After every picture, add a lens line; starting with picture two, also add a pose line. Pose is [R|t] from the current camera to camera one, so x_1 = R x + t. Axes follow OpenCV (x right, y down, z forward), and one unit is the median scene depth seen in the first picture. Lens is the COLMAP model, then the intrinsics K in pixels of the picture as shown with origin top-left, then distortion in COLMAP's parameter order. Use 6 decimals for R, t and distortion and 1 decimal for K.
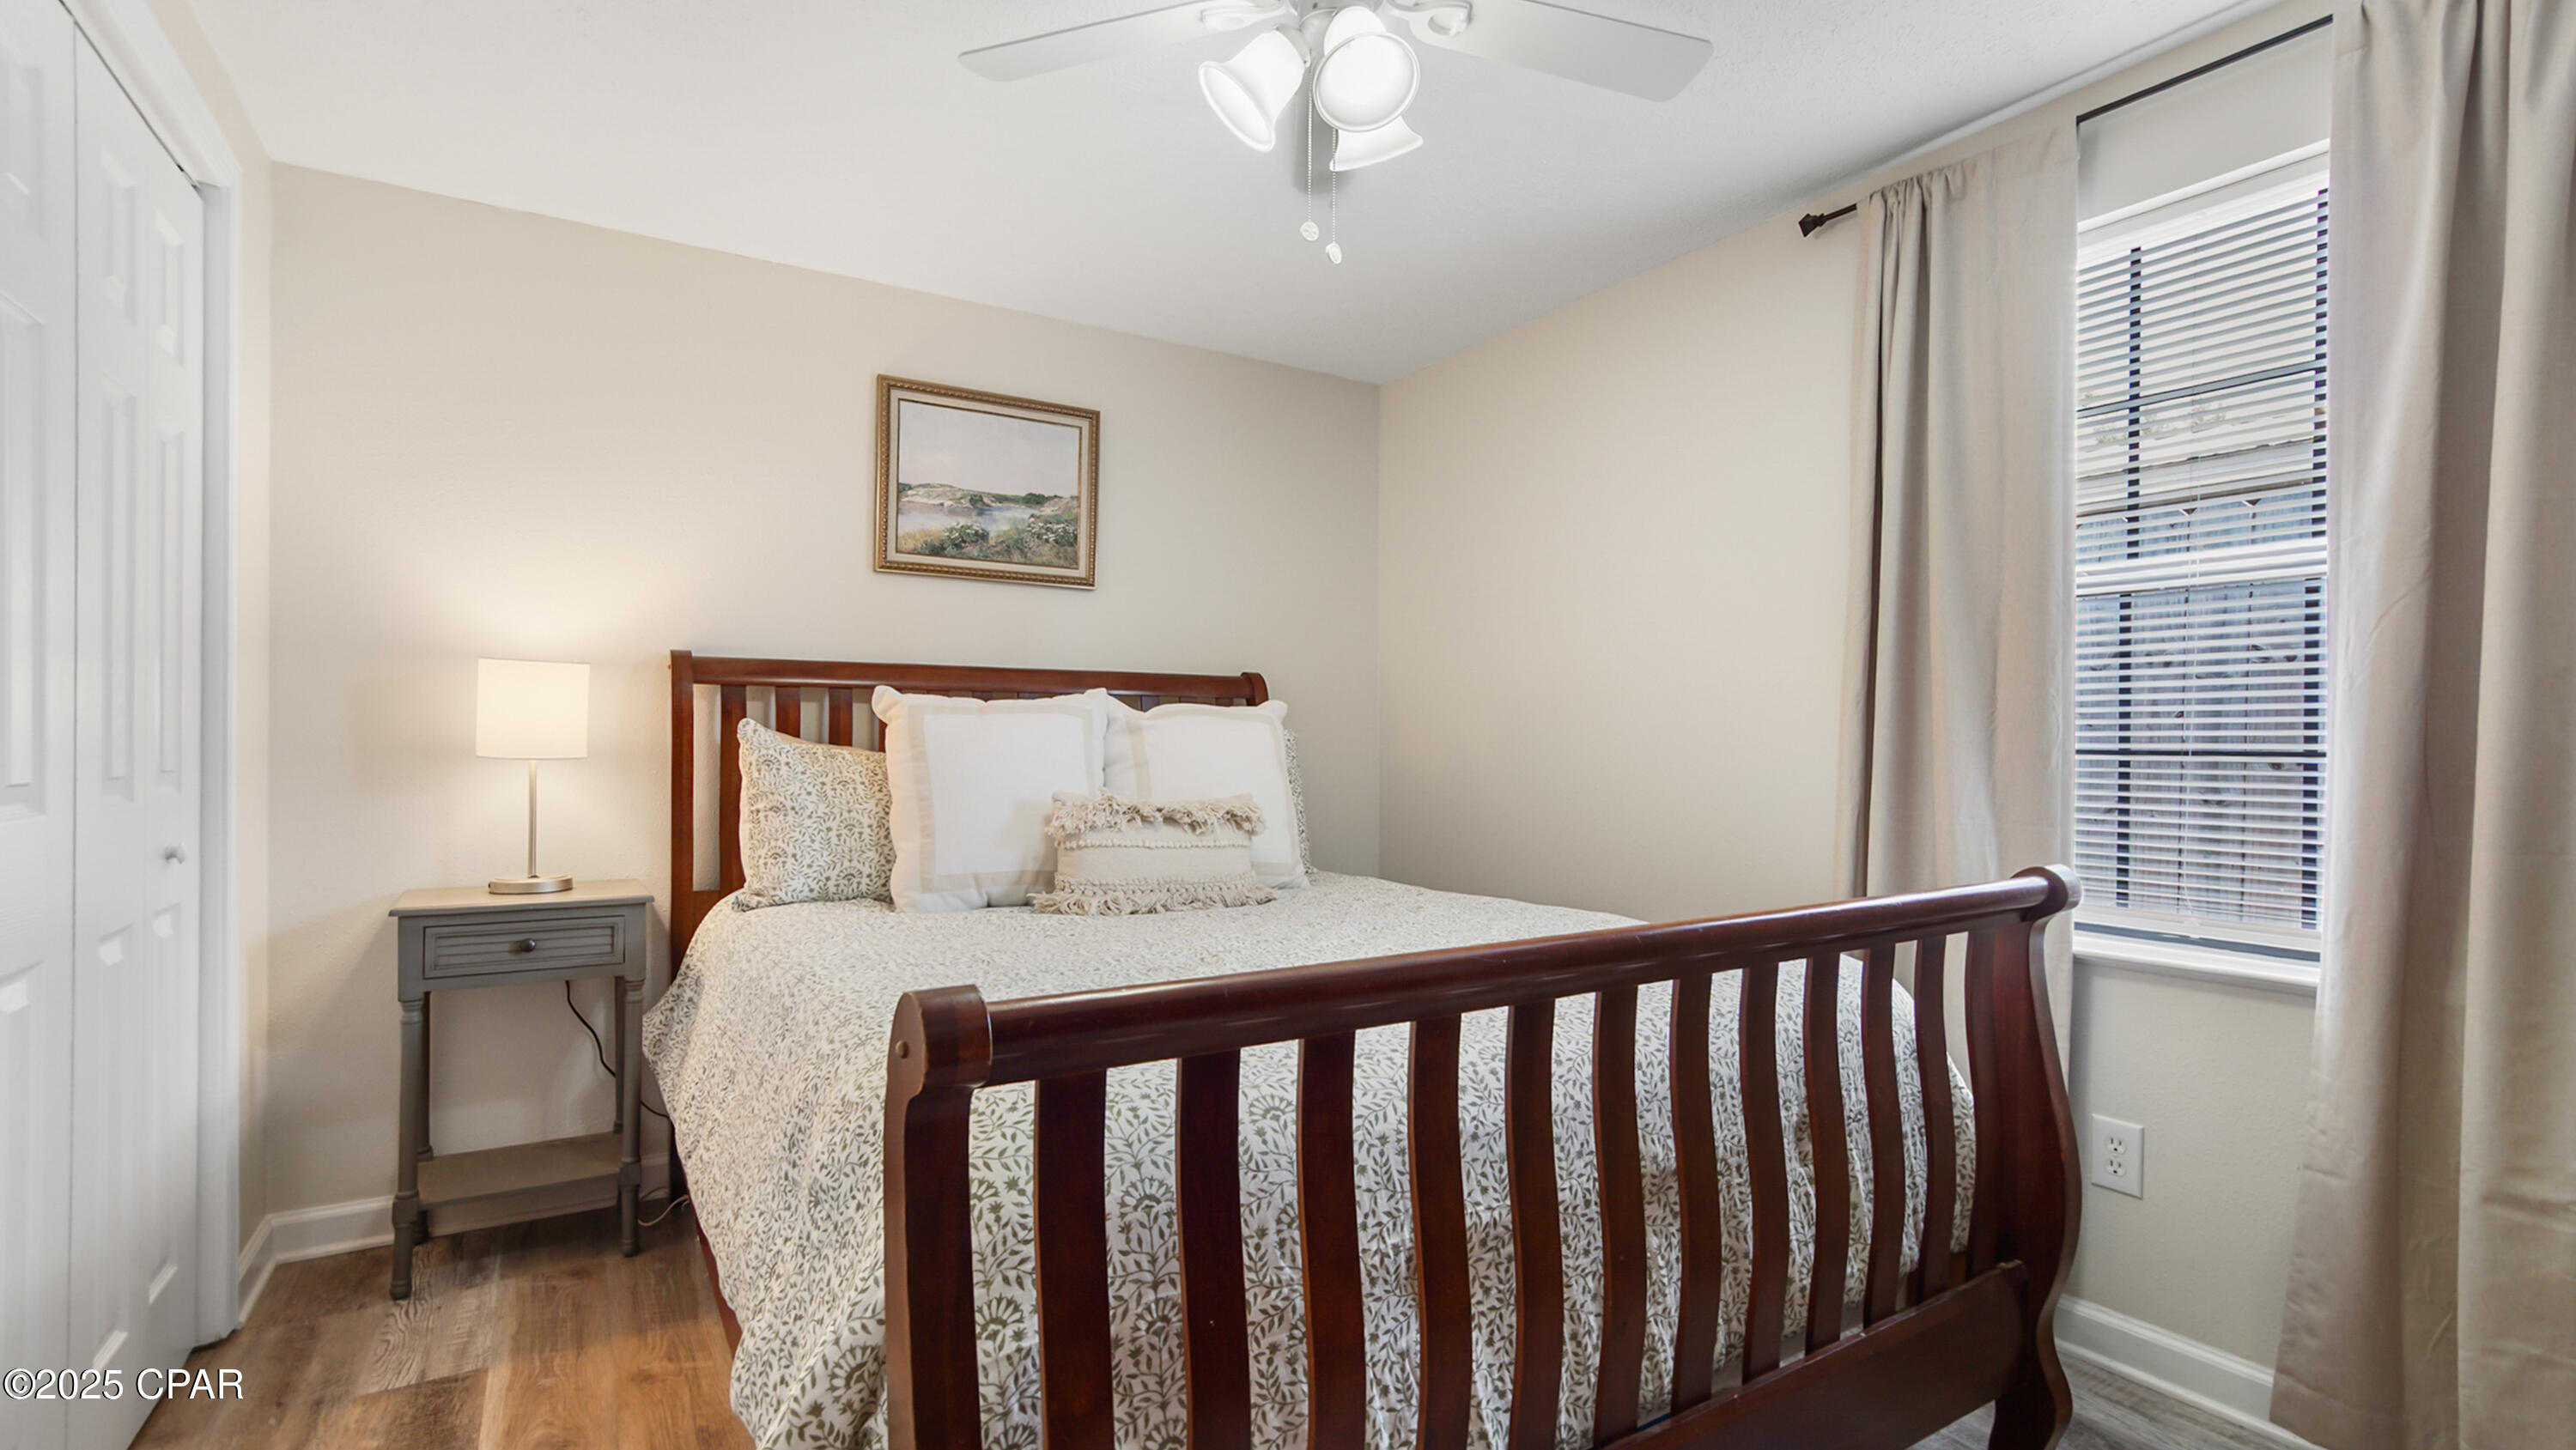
lens RADIAL K [[1148.6, 0, 1285.7], [0, 1148.6, 741.9], [0, 0, 1]] dist [-0.013117, 0.006387]
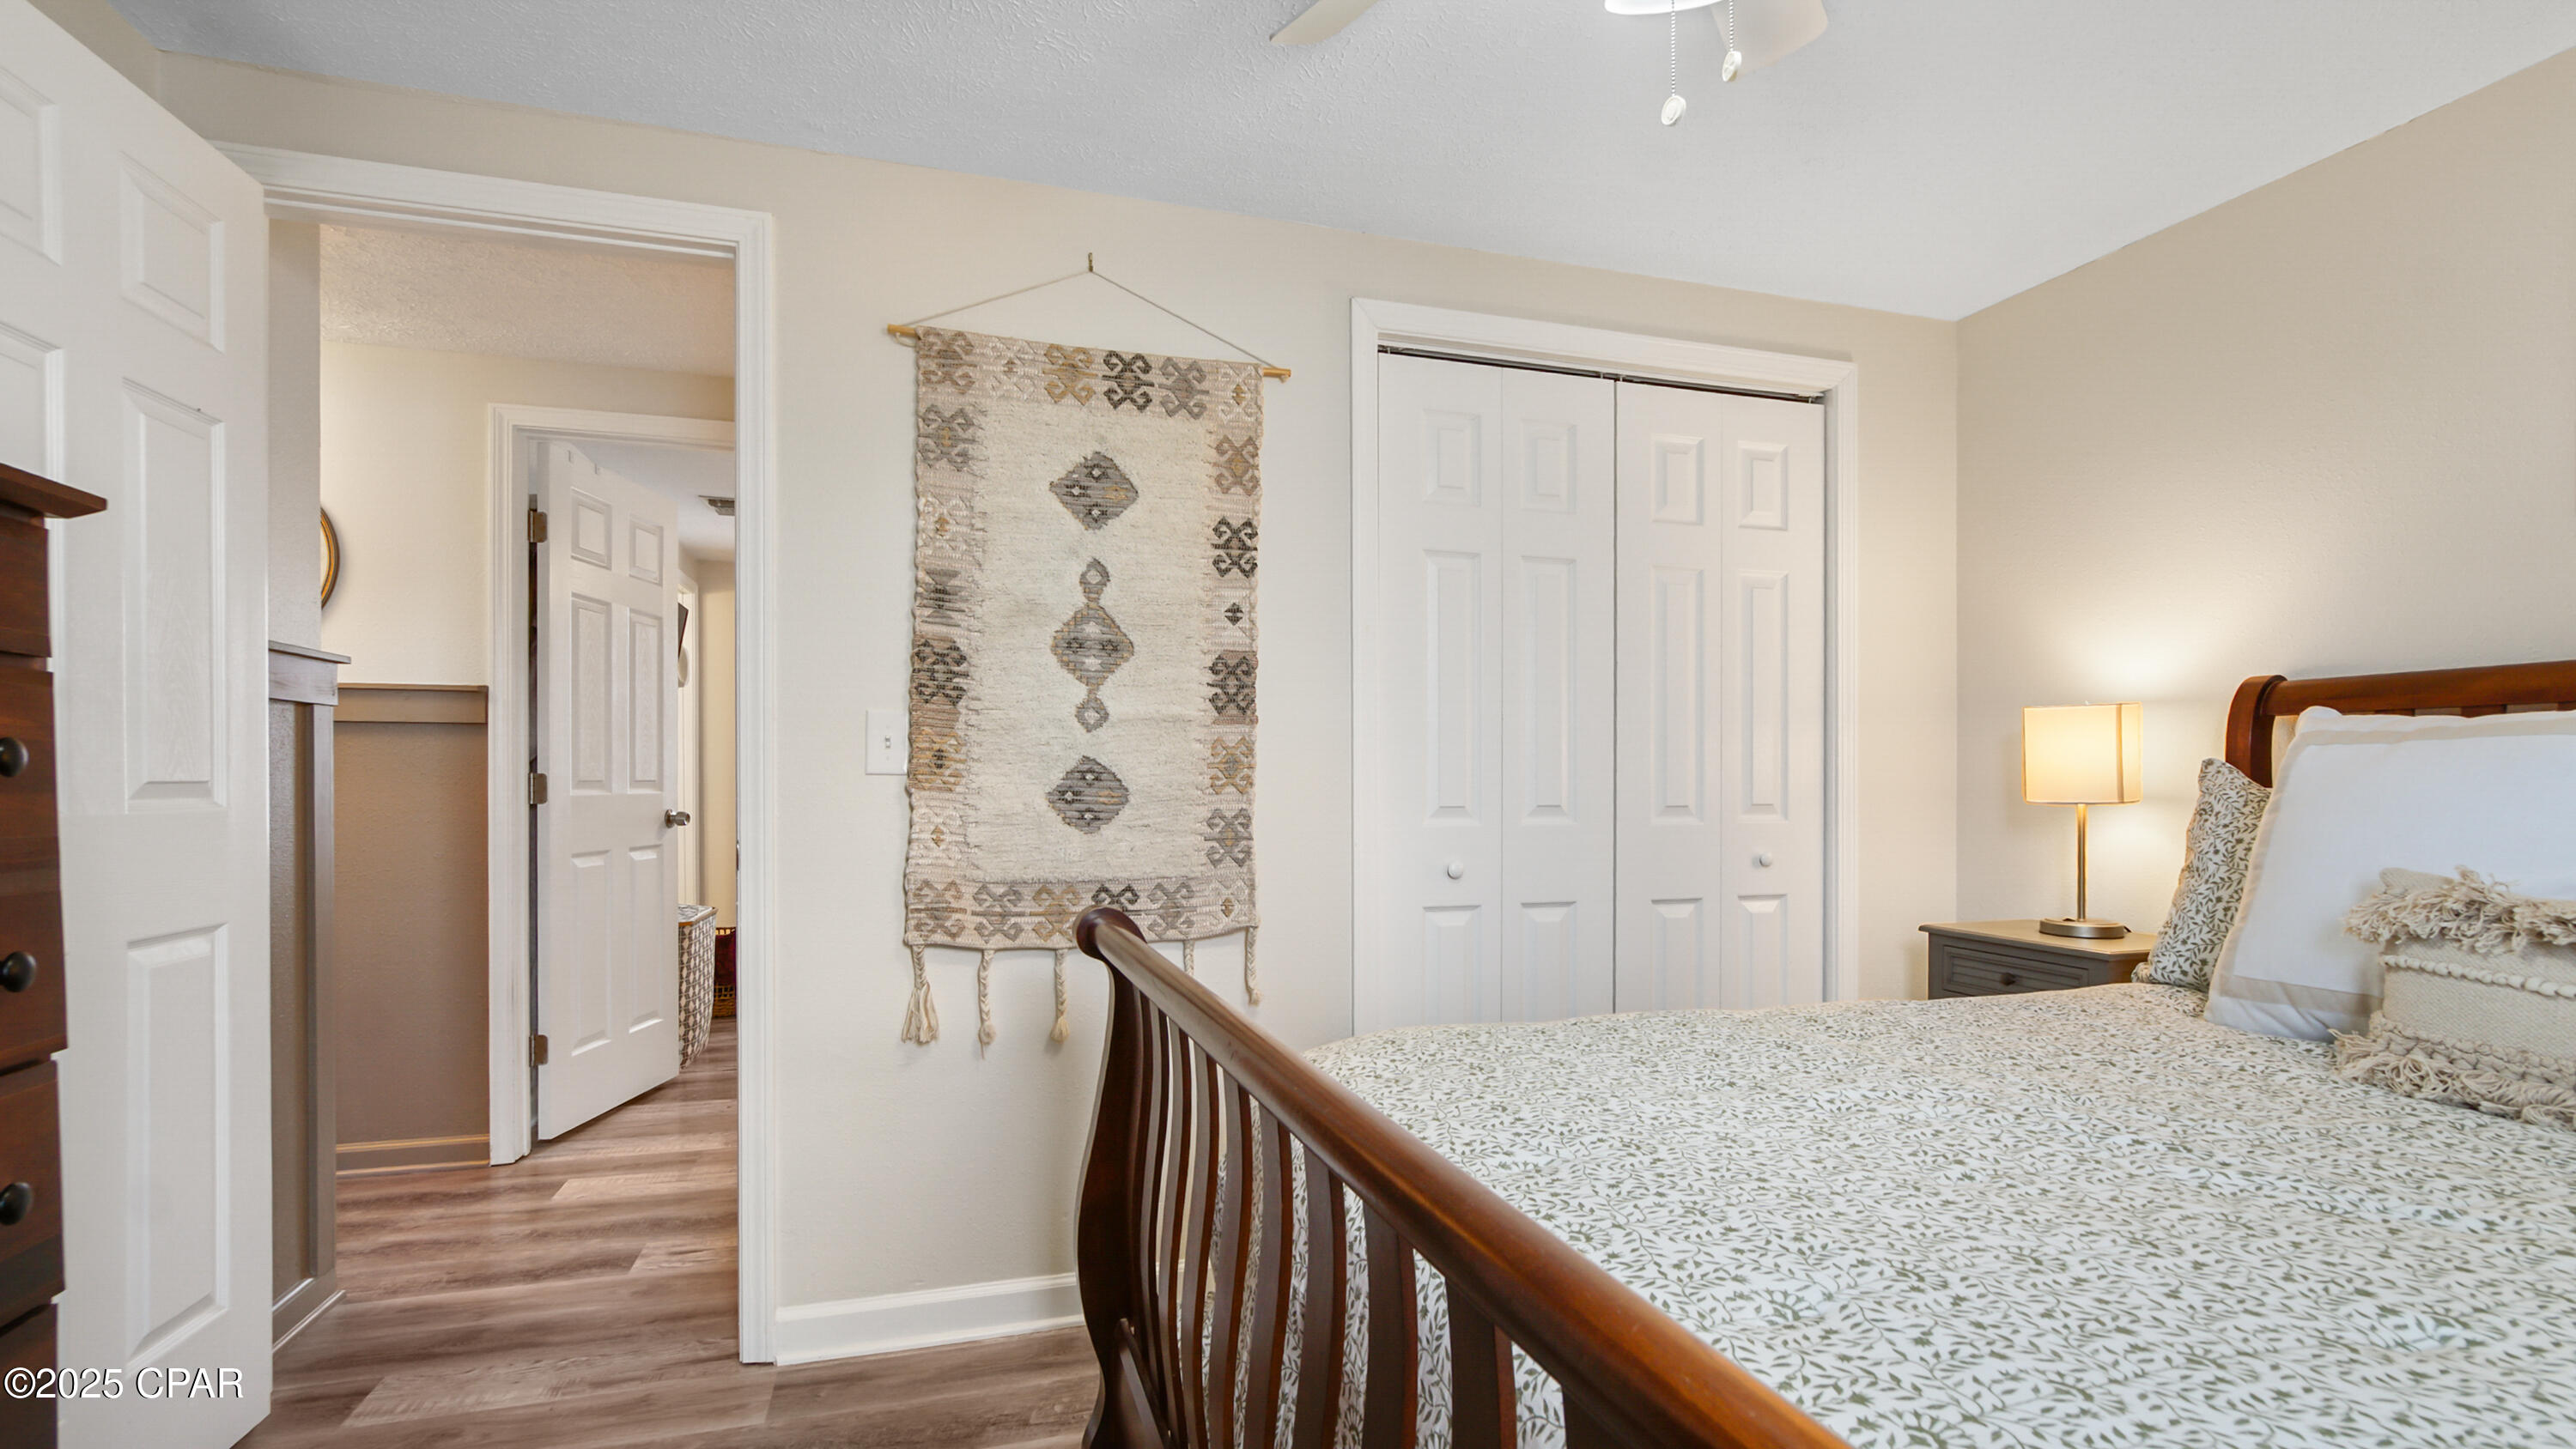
lens RADIAL K [[1148.5, 0, 1285.7], [0, 1148.5, 741.4], [0, 0, 1]] dist [-0.013117, 0.006387]
pose [[-0.257981, -0.039166, -0.965356, 0.510503], [-0.002571, 0.999202, -0.039852, 0.001868], [0.966147, -0.007799, -0.257876, 0.592366]]
